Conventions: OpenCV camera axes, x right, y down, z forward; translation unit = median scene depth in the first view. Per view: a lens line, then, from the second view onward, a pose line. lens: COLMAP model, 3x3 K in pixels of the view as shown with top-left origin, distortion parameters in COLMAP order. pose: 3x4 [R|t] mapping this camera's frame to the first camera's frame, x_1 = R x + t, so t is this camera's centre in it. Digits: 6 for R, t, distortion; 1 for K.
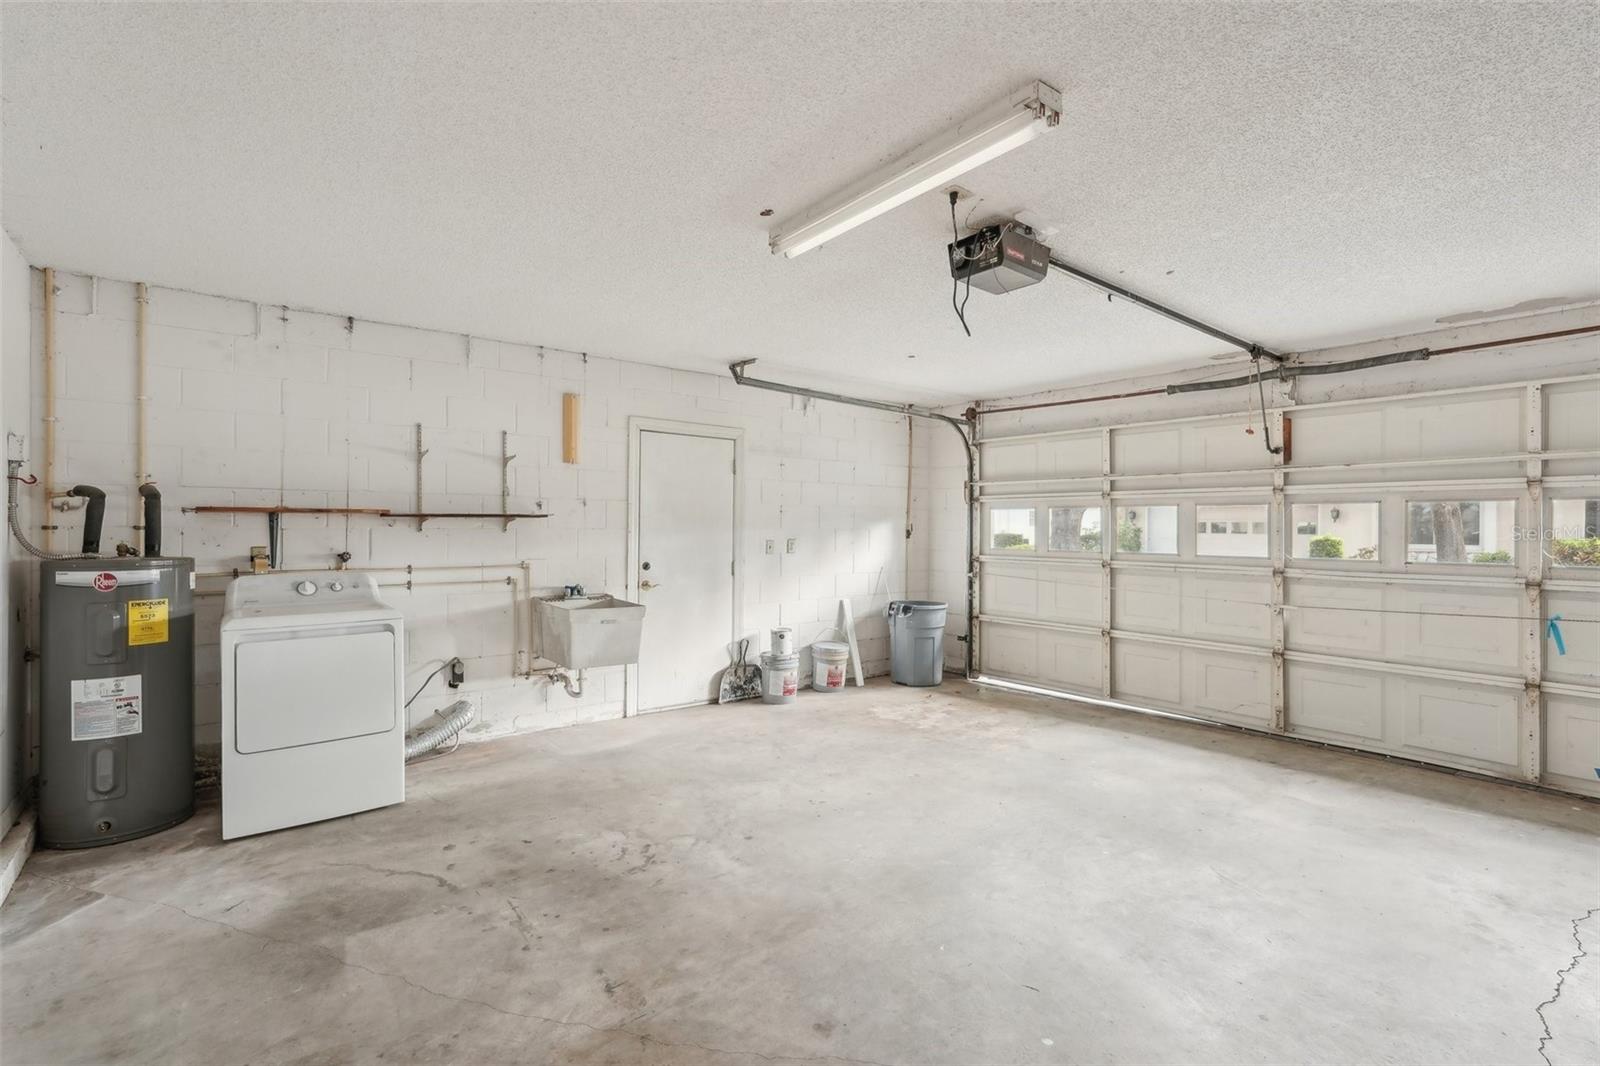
lens RADIAL K [[725.8, 0, 801.4], [0, 725.8, 530.2], [0, 0, 1]] dist [-0.013656, 0.007512]
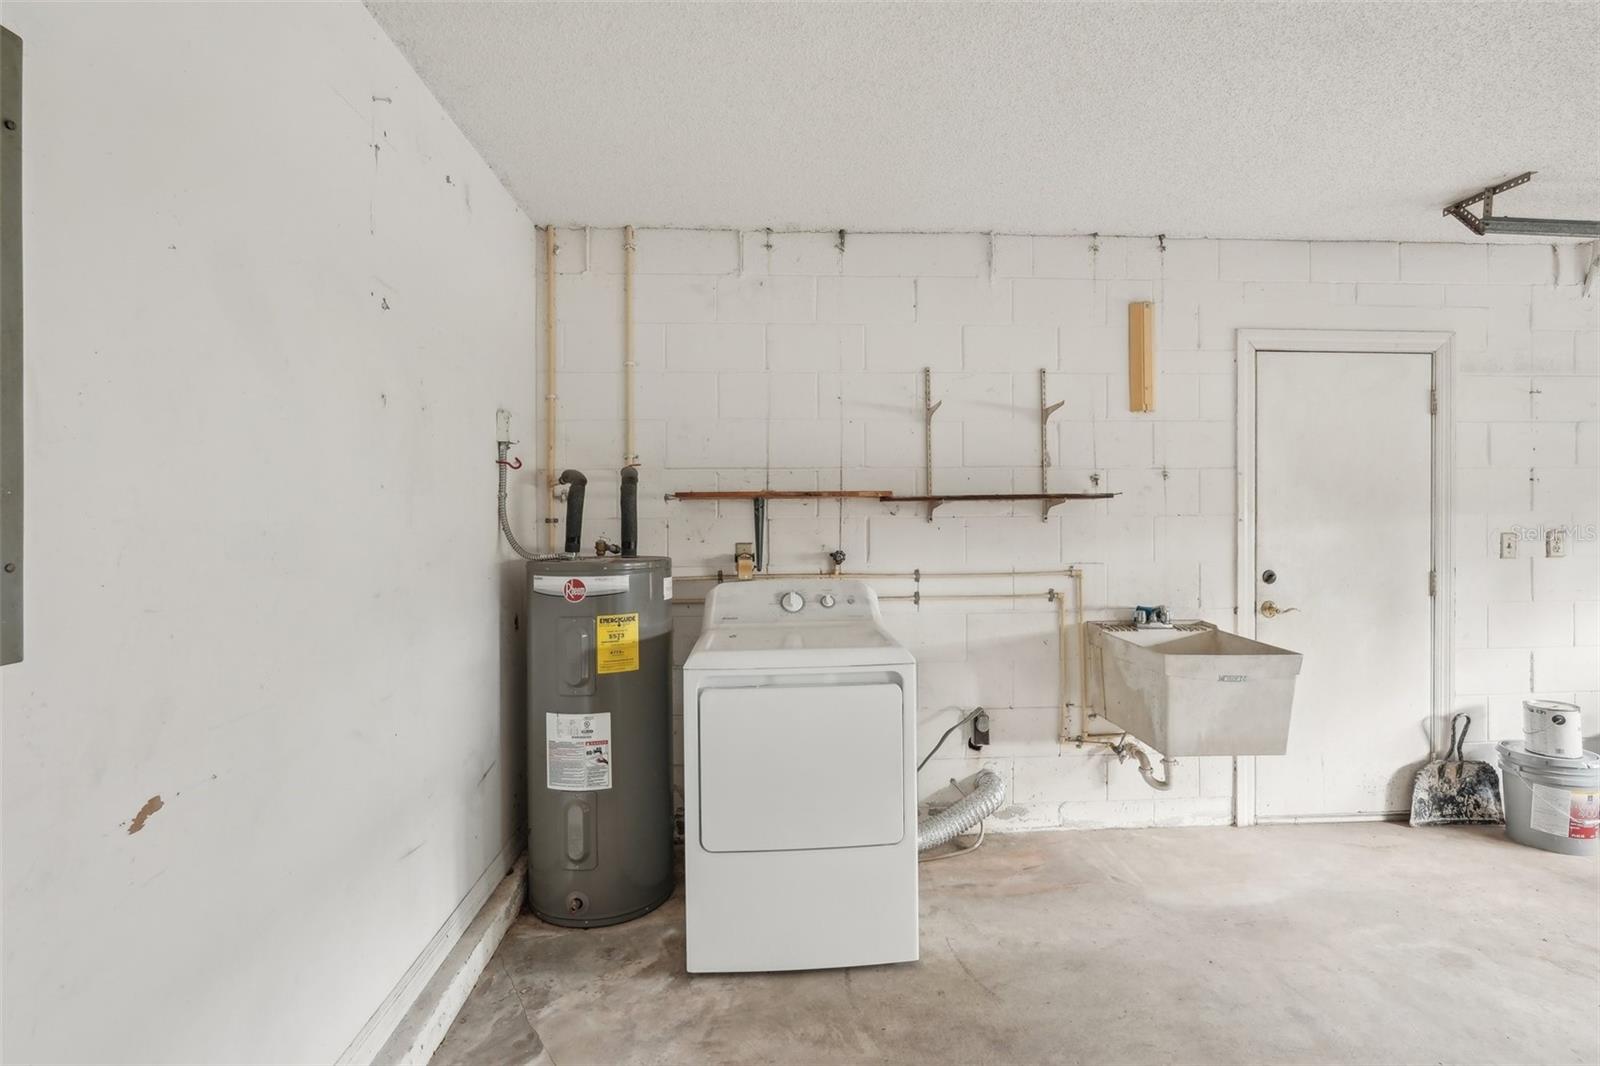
lens RADIAL K [[725.8, 0, 801.4], [0, 725.8, 530.2], [0, 0, 1]] dist [-0.013656, 0.007512]
pose [[0.808650, 0.002028, -0.588286, -0.229055], [0.009498, 0.999819, 0.016501, -0.002929], [0.588213, -0.018931, 0.808484, 0.383004]]
